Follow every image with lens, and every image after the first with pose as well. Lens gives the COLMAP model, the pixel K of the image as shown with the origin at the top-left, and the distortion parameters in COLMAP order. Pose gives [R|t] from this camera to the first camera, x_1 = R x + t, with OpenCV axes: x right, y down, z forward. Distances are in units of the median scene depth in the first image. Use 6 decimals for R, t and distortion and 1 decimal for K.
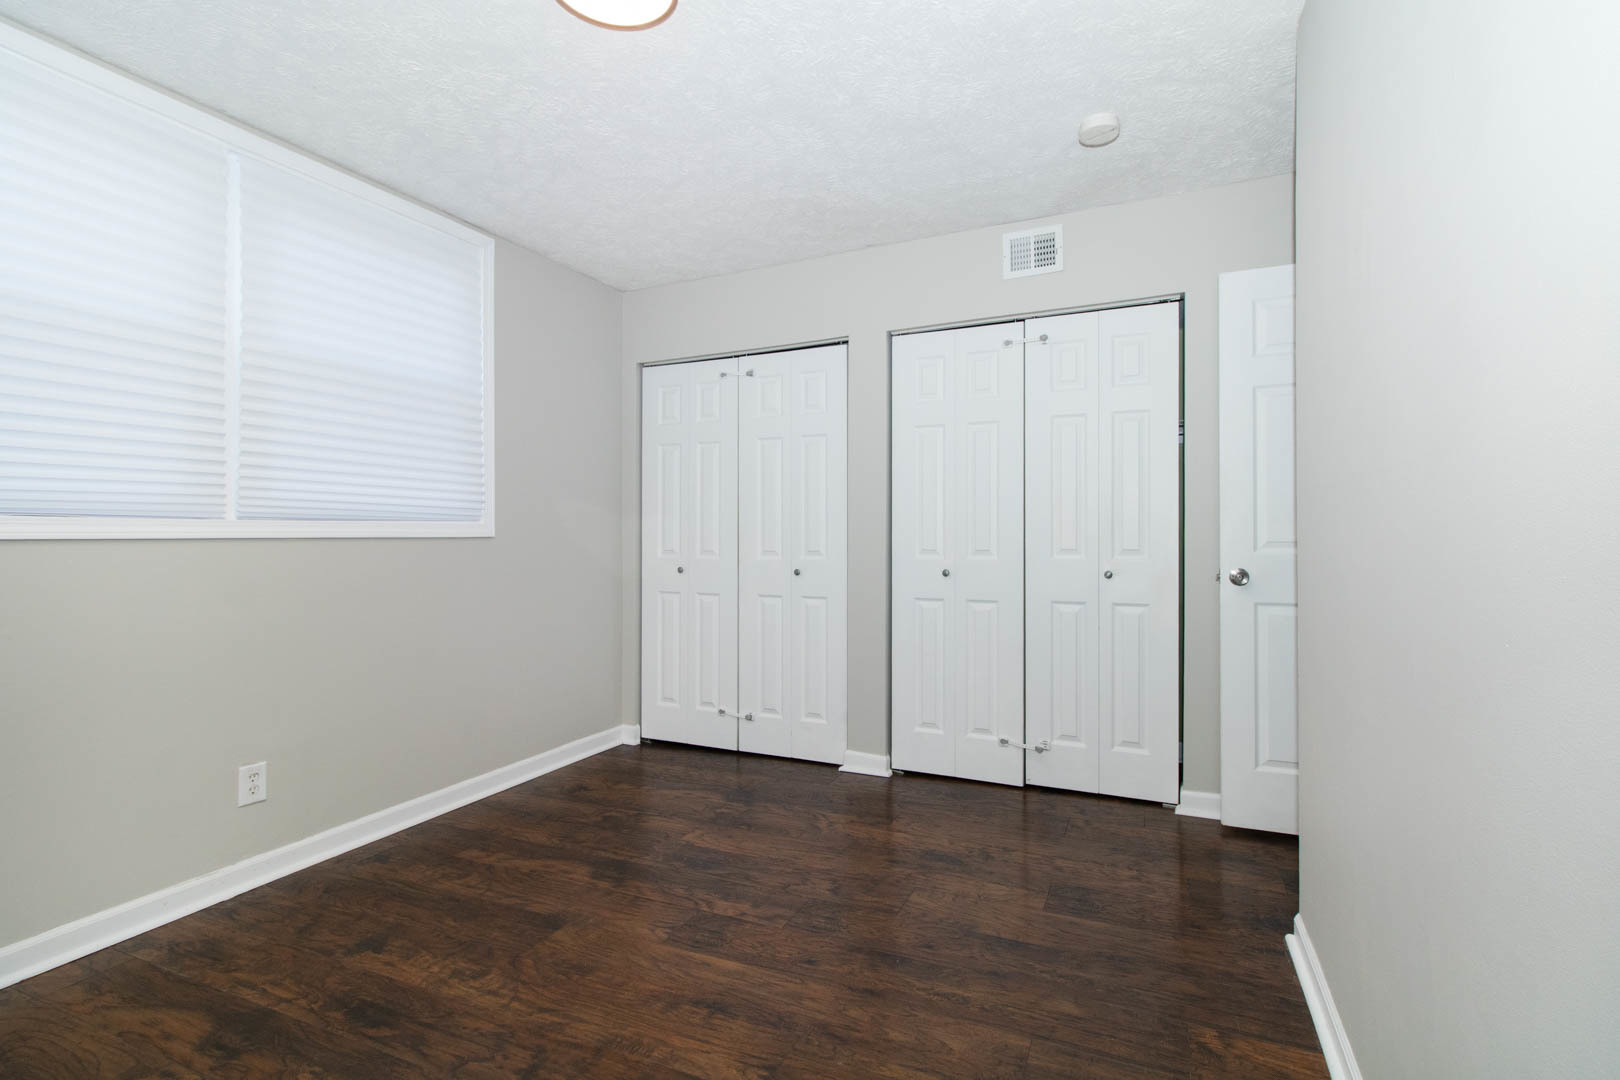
lens RADIAL K [[759.0, 0, 830.7], [0, 759.0, 511.6], [0, 0, 1]] dist [0.001988, 0.000948]
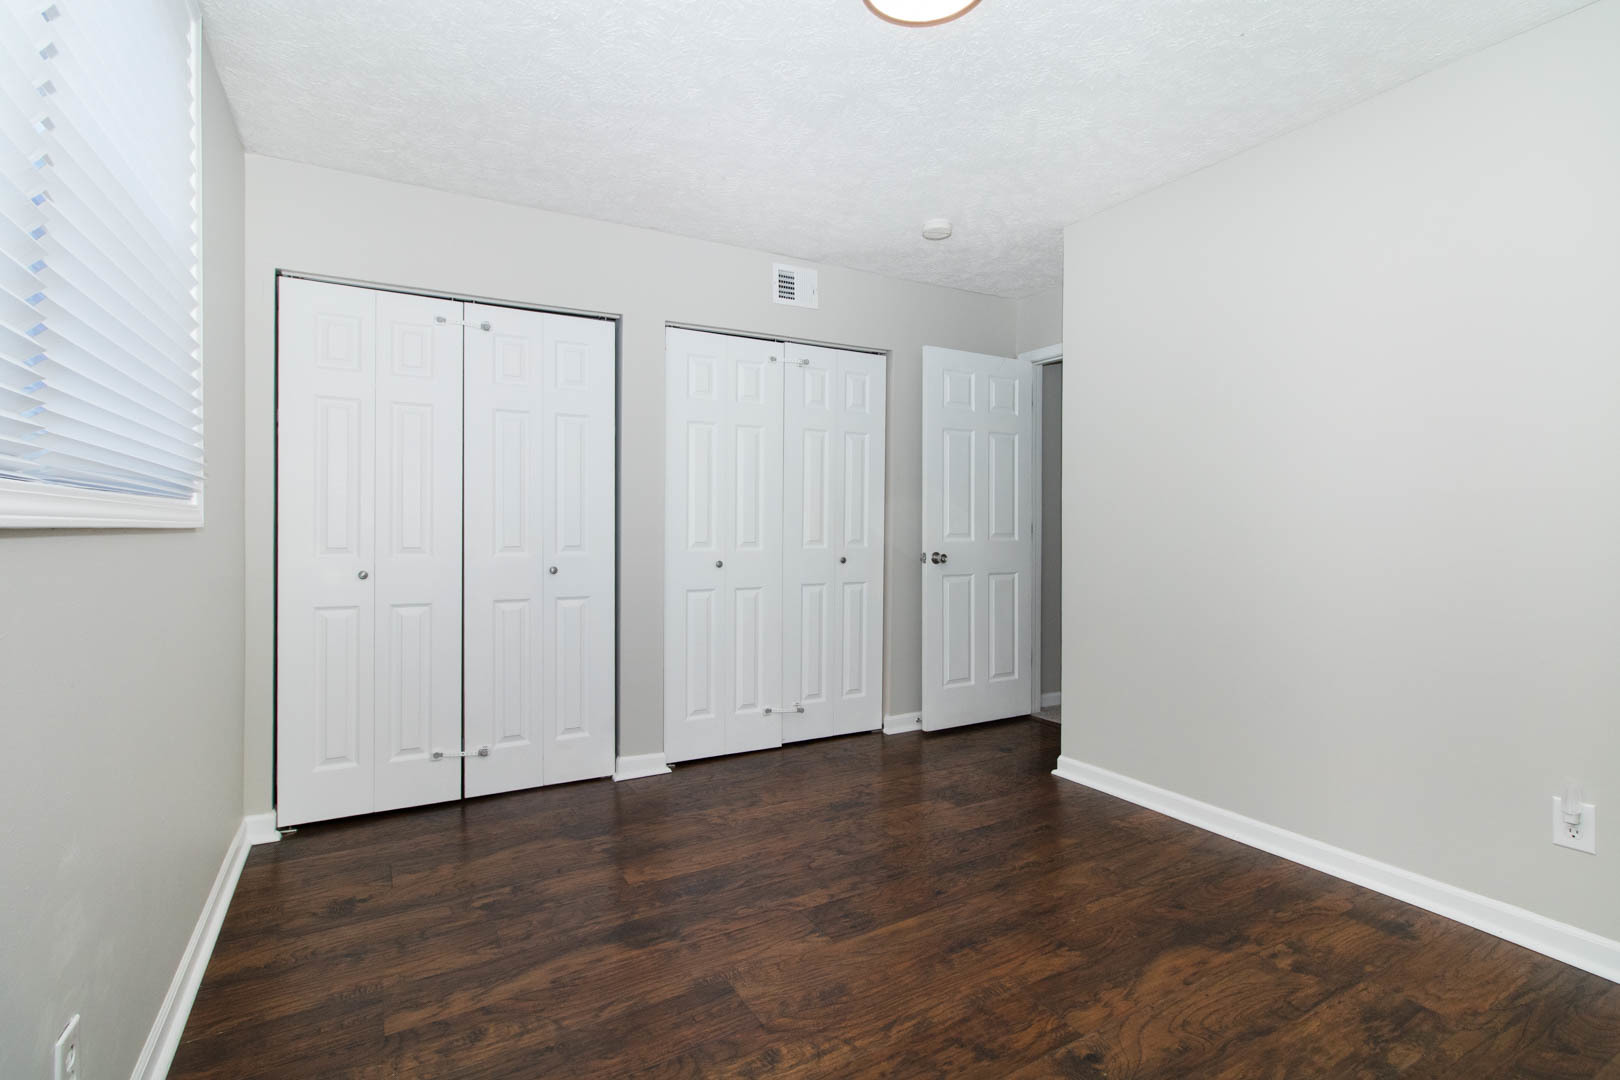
lens RADIAL K [[754.6, 0, 816.8], [0, 754.6, 511.7], [0, 0, 1]] dist [-0.001718, -0.000304]
pose [[0.586425, 0.025038, 0.809616, -0.851772], [-0.026633, 0.999578, -0.011622, 0.022697], [-0.809565, -0.014747, 0.586844, 0.379253]]
